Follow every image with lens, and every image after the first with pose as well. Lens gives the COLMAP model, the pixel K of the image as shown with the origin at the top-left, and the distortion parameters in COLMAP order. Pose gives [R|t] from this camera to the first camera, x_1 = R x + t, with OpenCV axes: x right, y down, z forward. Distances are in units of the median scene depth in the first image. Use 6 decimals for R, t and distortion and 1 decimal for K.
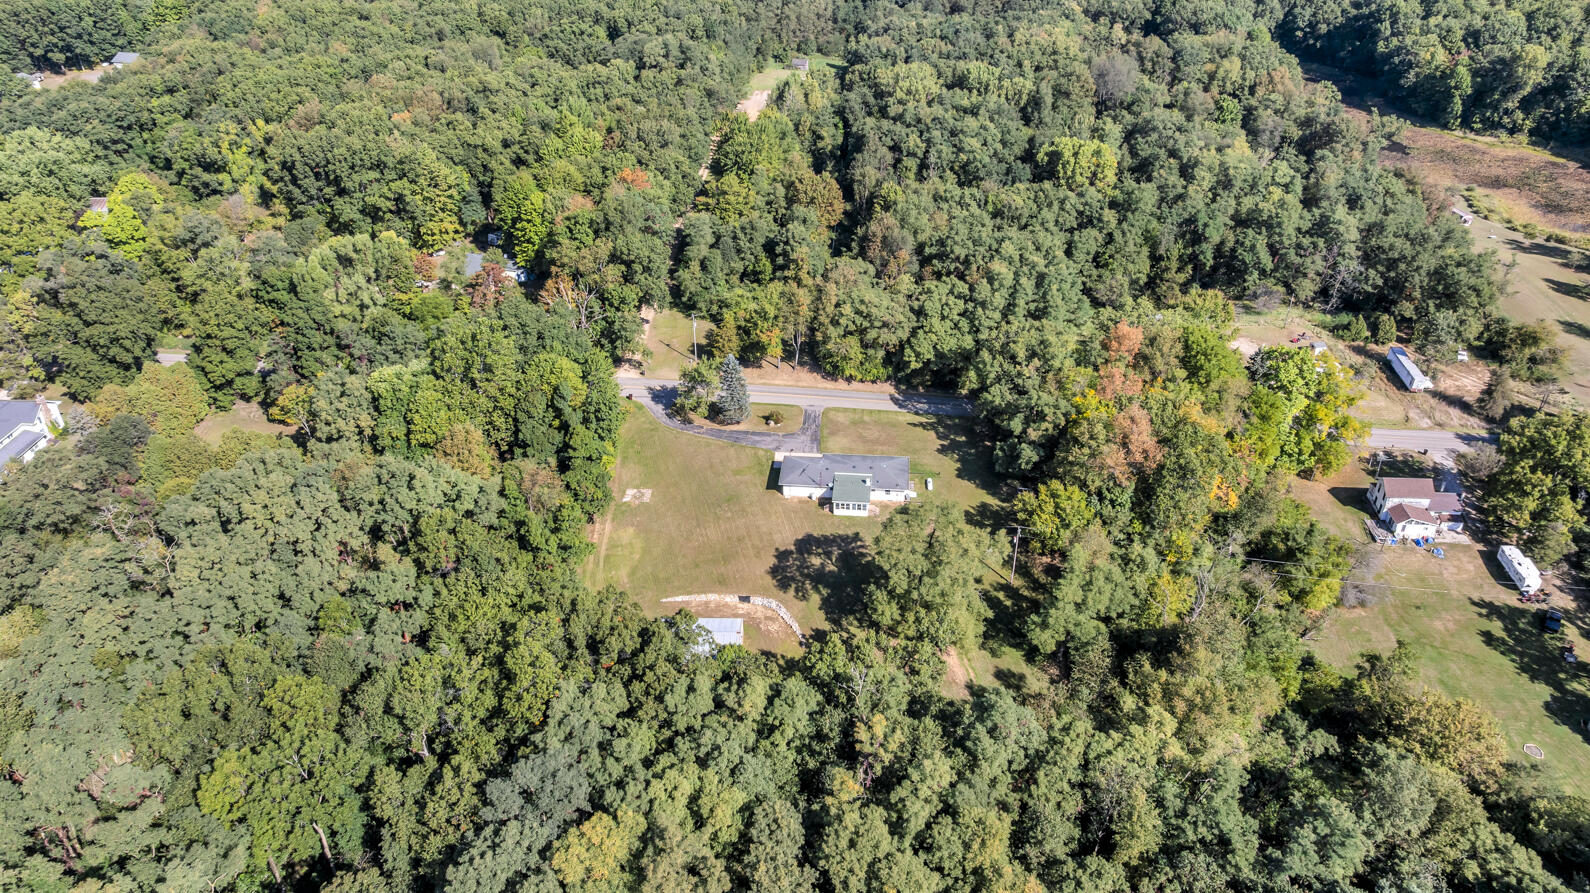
lens RADIAL K [[1130.1, 0, 795.0], [0, 1130.1, 446.5], [0, 0, 1]] dist [-0.008128, -0.004264]
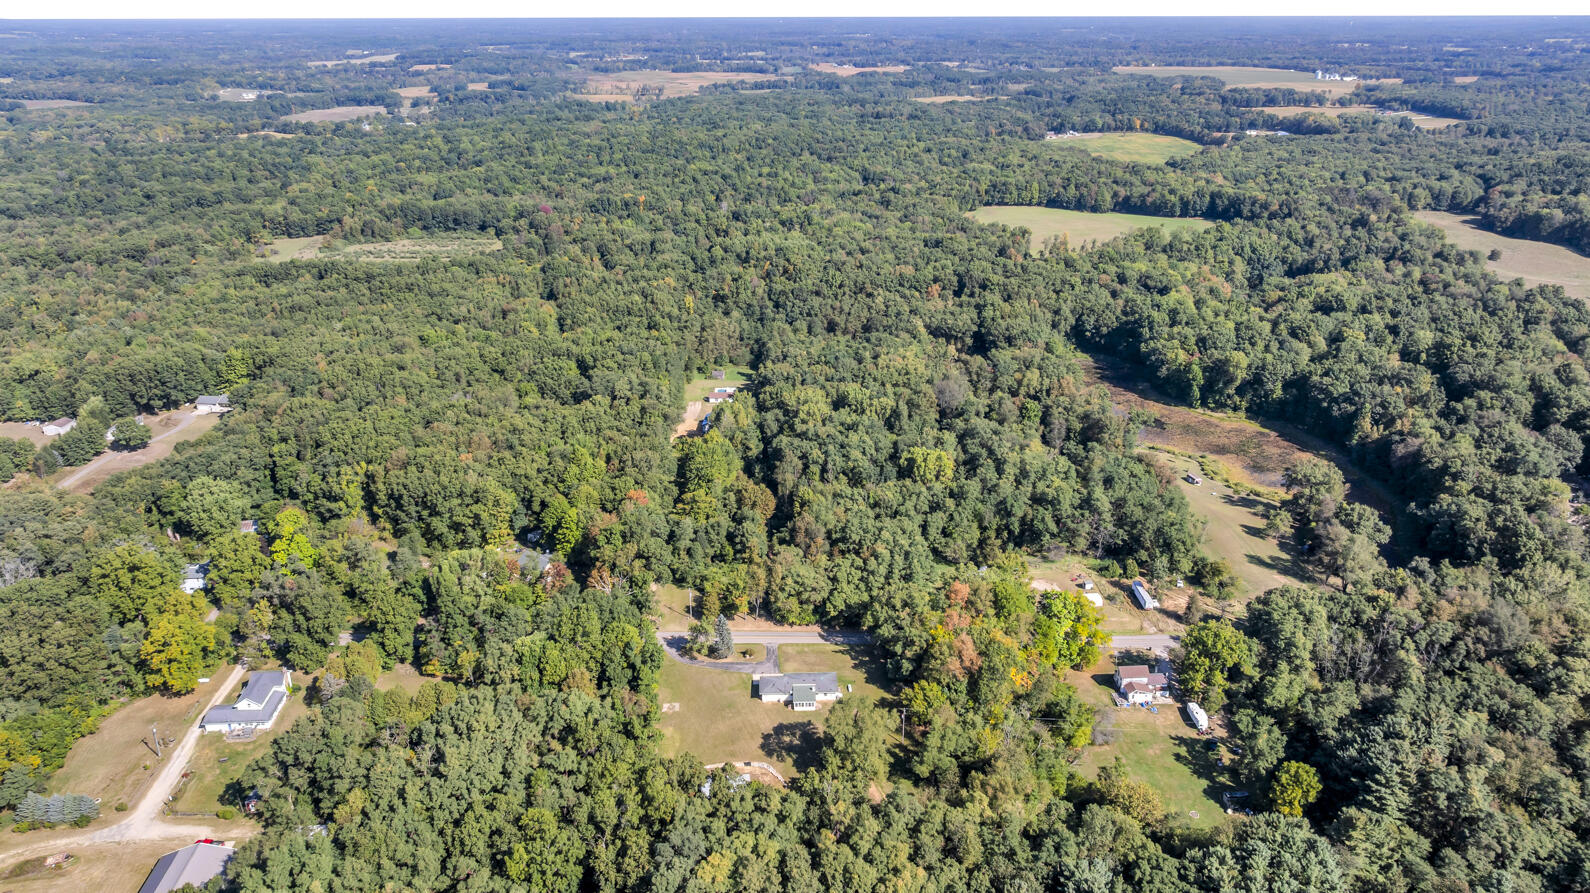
lens RADIAL K [[1130.1, 0, 795.0], [0, 1130.1, 446.5], [0, 0, 1]] dist [-0.008128, -0.004264]
pose [[0.993569, -0.042969, 0.104757, -0.102895], [0.062524, 0.979553, -0.191222, -0.001559], [-0.094399, 0.196542, 0.975941, -0.585431]]
